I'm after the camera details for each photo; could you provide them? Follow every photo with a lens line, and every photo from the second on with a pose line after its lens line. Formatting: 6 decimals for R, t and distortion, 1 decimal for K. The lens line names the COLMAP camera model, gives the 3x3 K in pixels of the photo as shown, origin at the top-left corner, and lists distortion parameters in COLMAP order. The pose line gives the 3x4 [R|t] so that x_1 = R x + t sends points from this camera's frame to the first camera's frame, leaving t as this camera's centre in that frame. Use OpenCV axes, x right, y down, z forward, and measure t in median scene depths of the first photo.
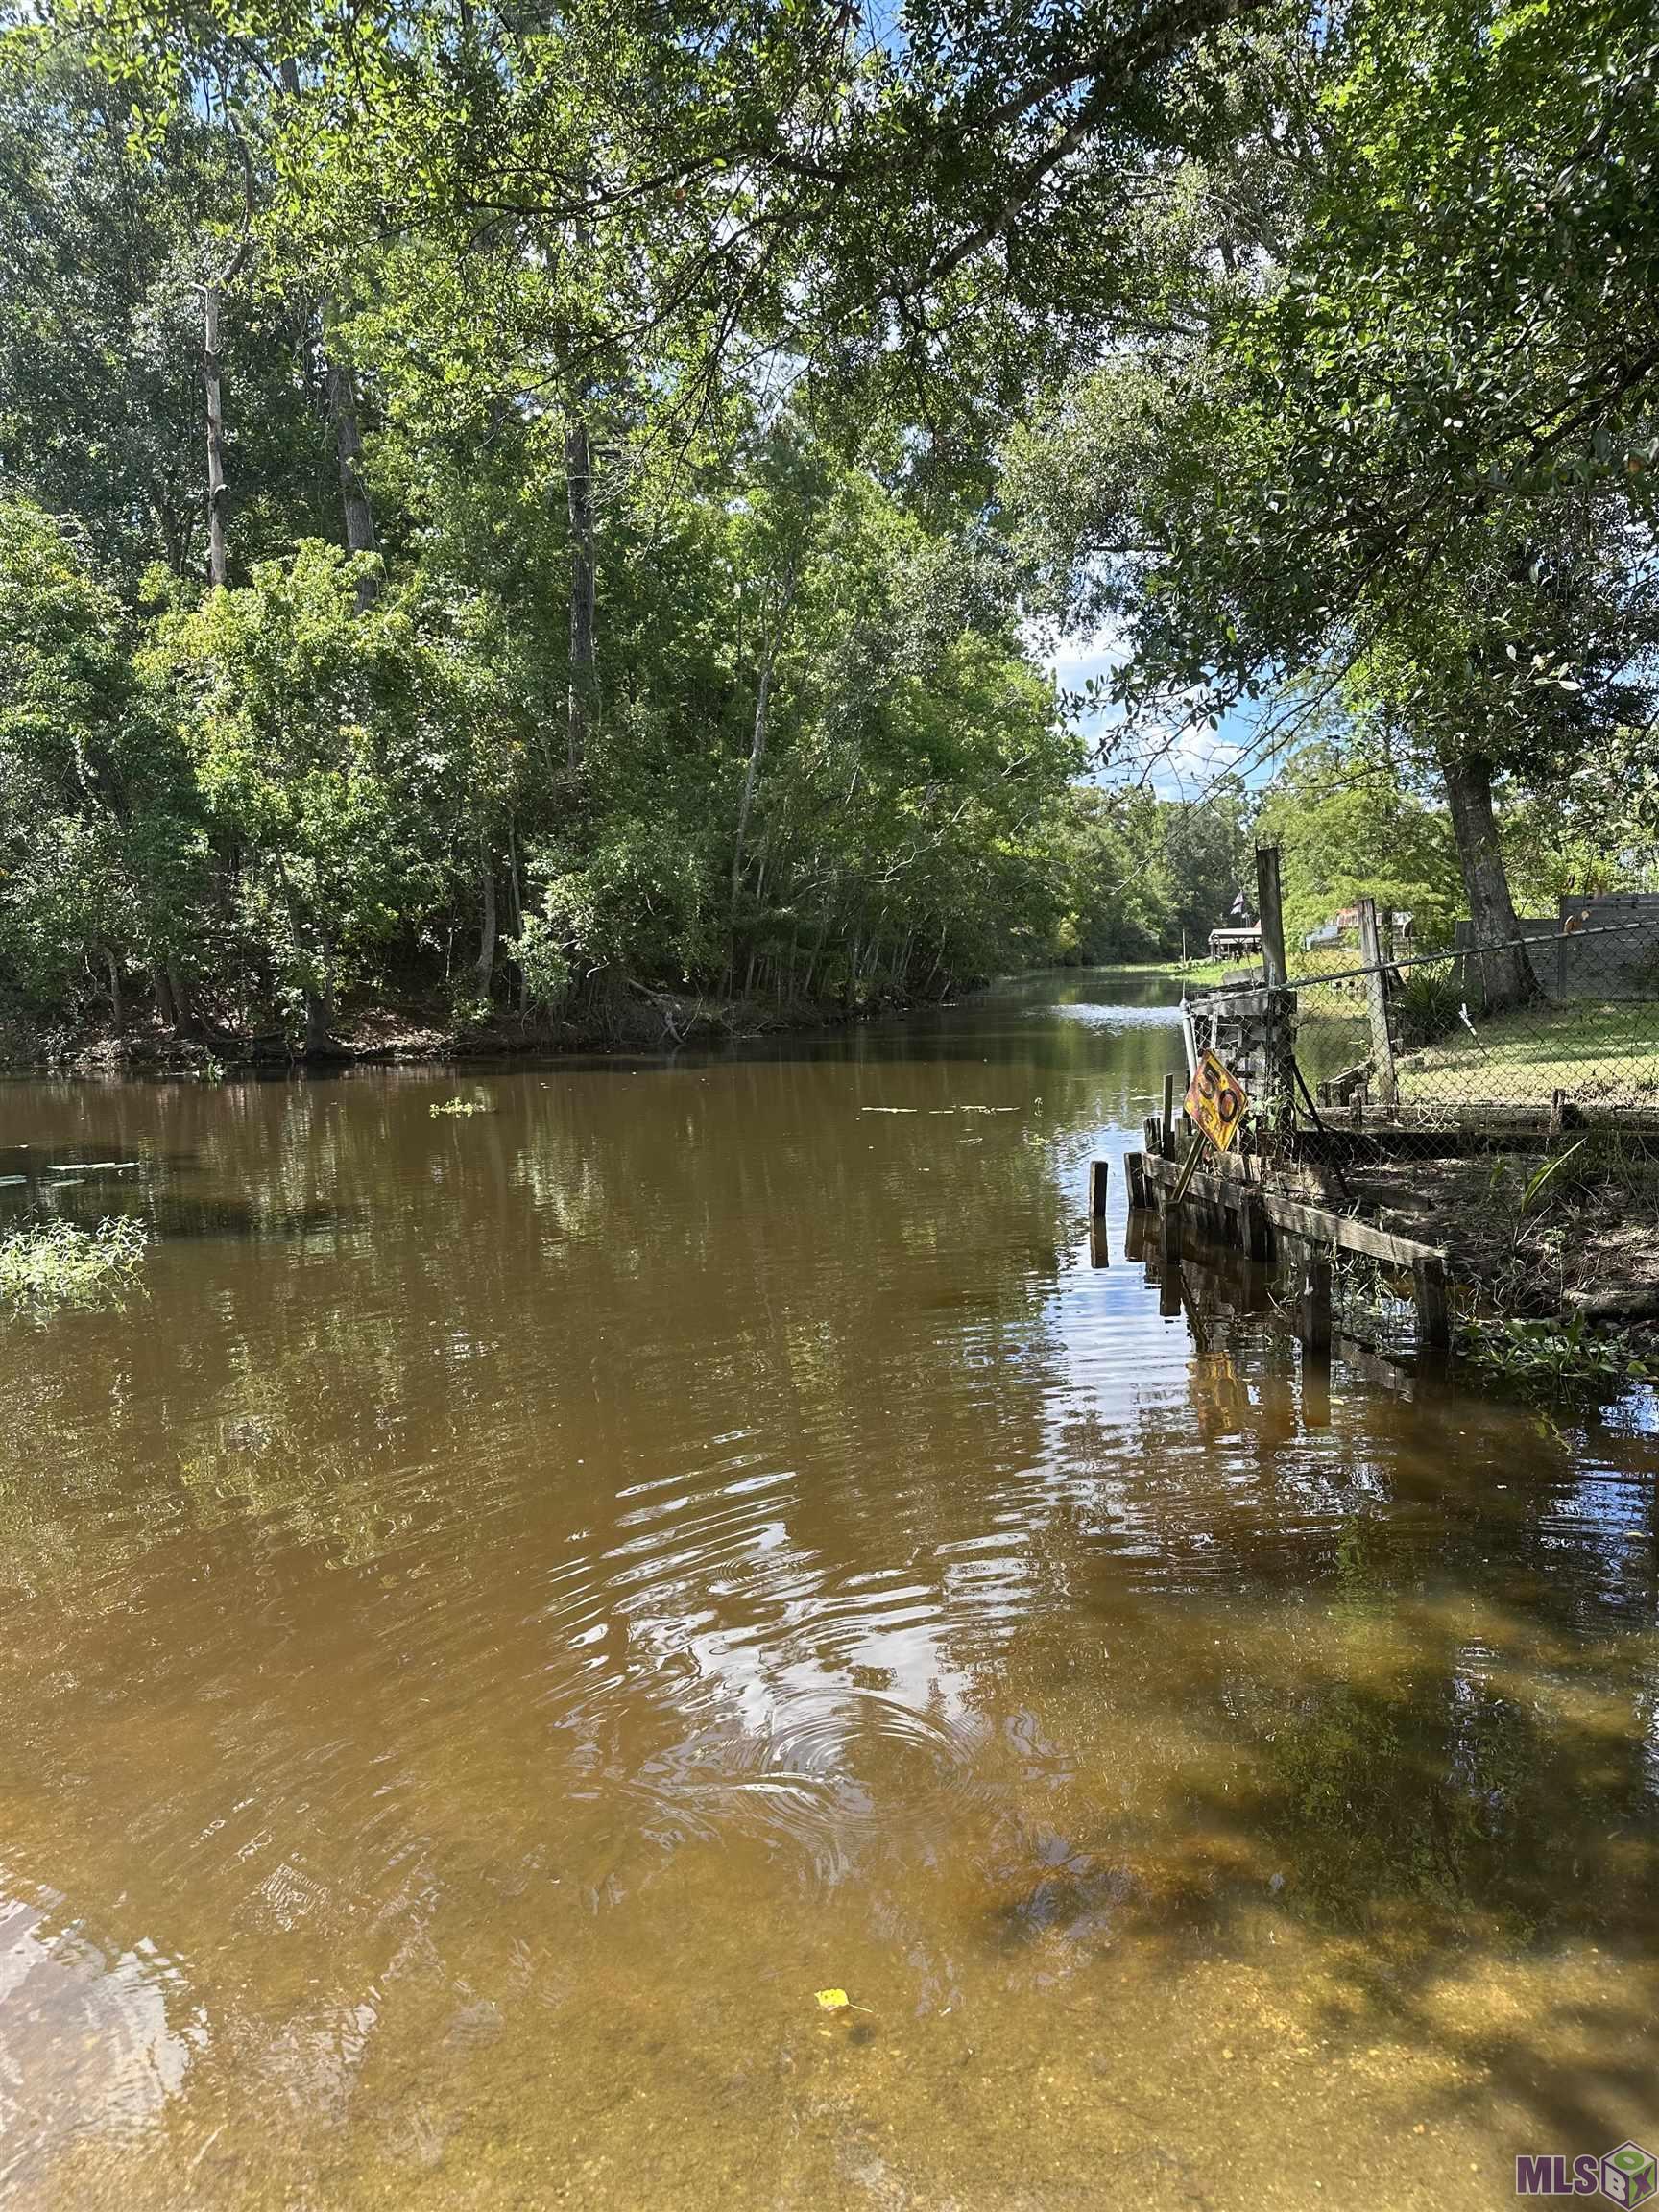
lens RADIAL K [[1529.4, 0, 842.1], [0, 1529.4, 1100.3], [0, 0, 1]] dist [0.043515, -0.001421]
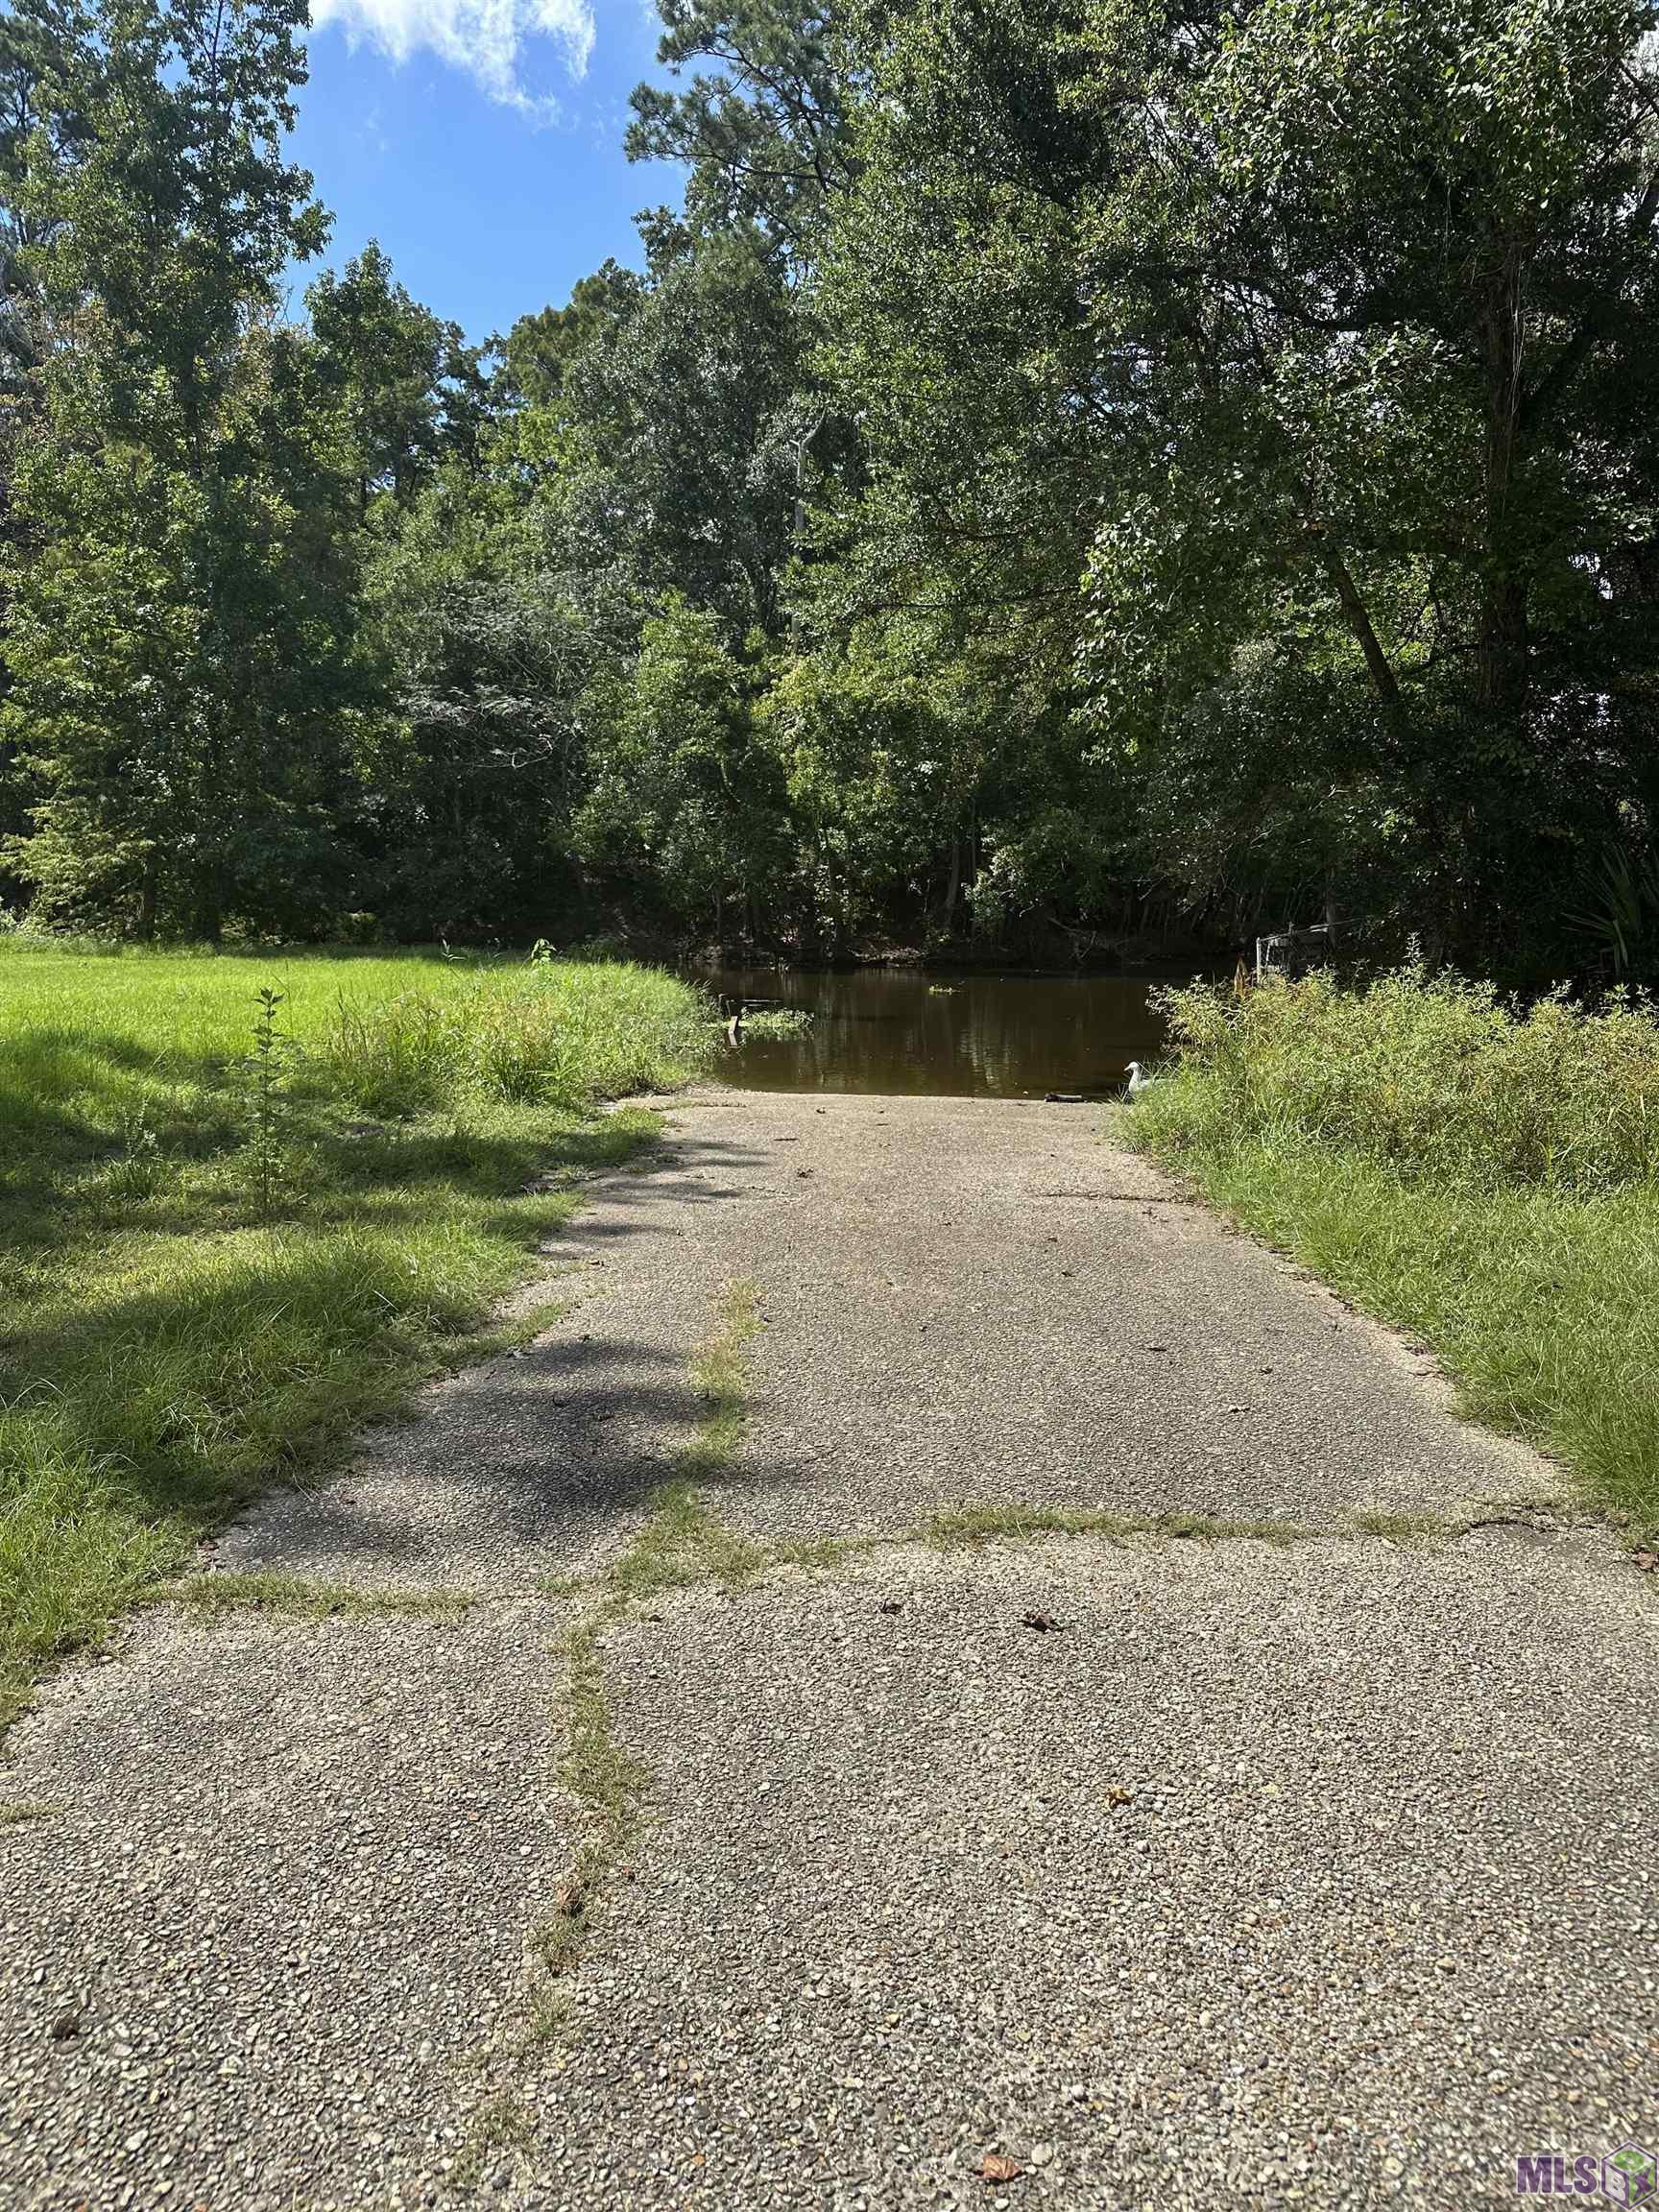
lens RADIAL K [[1529.4, 0, 833.9], [0, 1529.4, 1116.5], [0, 0, 1]] dist [0.043515, -0.001421]
pose [[0.957156, 0.068362, -0.281389, 0.096755], [-0.054367, 0.996878, 0.057254, 0.039714], [0.284425, -0.039503, 0.957884, -0.489463]]
